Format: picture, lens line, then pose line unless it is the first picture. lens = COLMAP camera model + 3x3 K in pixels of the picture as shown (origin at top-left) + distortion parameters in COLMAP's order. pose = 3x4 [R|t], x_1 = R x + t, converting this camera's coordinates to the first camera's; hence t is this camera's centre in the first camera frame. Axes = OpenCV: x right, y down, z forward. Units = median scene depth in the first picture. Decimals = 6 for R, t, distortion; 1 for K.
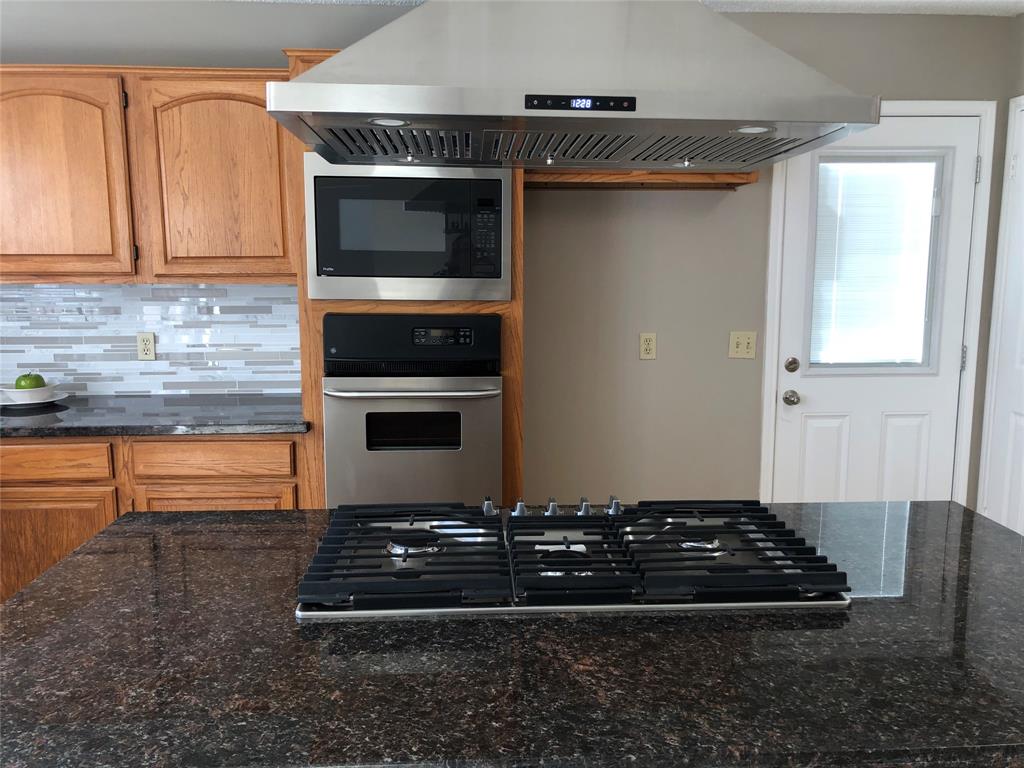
lens RADIAL K [[851.0, 0, 497.5], [0, 851.0, 380.0], [0, 0, 1]] dist [0.031229, 0.002077]
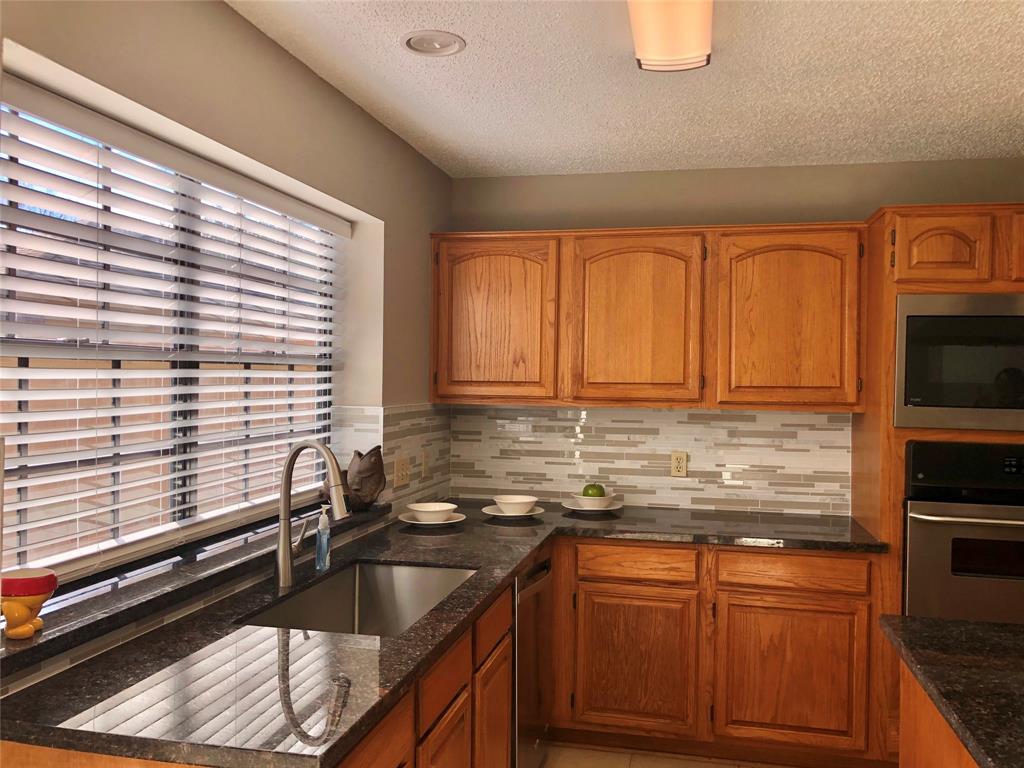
lens RADIAL K [[846.7, 0, 513.4], [0, 846.7, 386.3], [0, 0, 1]] dist [0.017326, -0.006859]
pose [[0.966393, 0.016266, -0.256556, -0.381227], [-0.051383, 0.990080, -0.130775, 0.017470], [0.251883, 0.139562, 0.957641, -0.144033]]
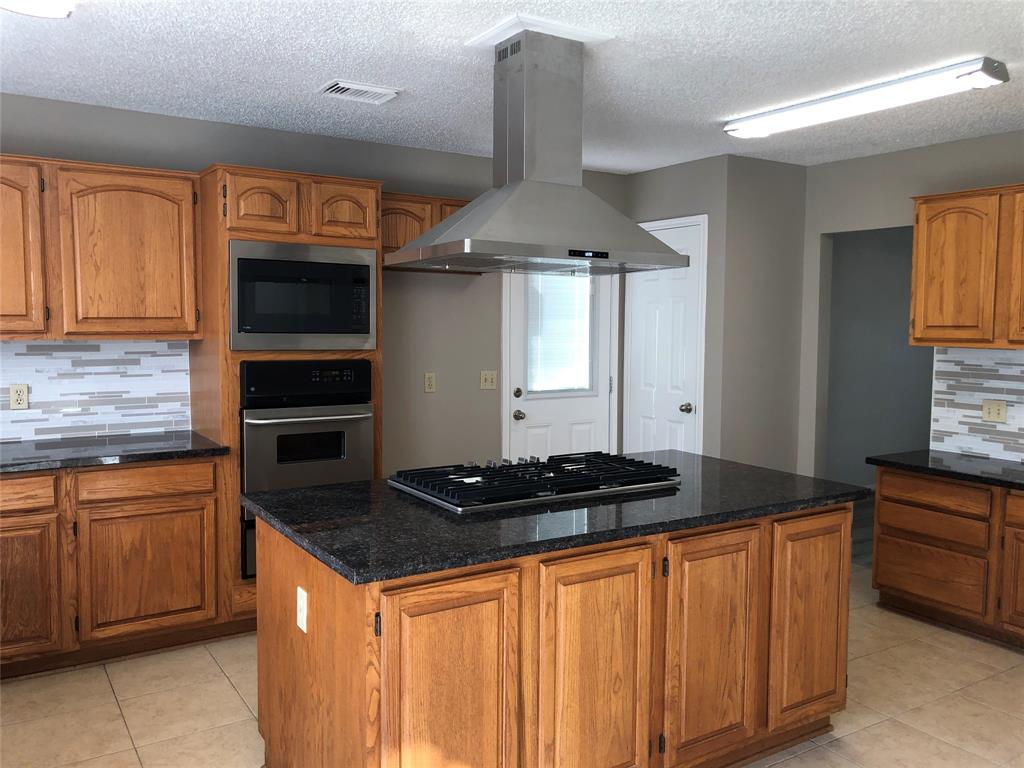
lens RADIAL K [[851.0, 0, 497.5], [0, 851.0, 380.0], [0, 0, 1]] dist [0.031229, 0.002077]
pose [[0.872179, -0.029143, 0.488318, -0.466647], [0.061825, 0.996786, -0.050936, 0.038353], [-0.485265, 0.074616, 0.871178, -0.305966]]
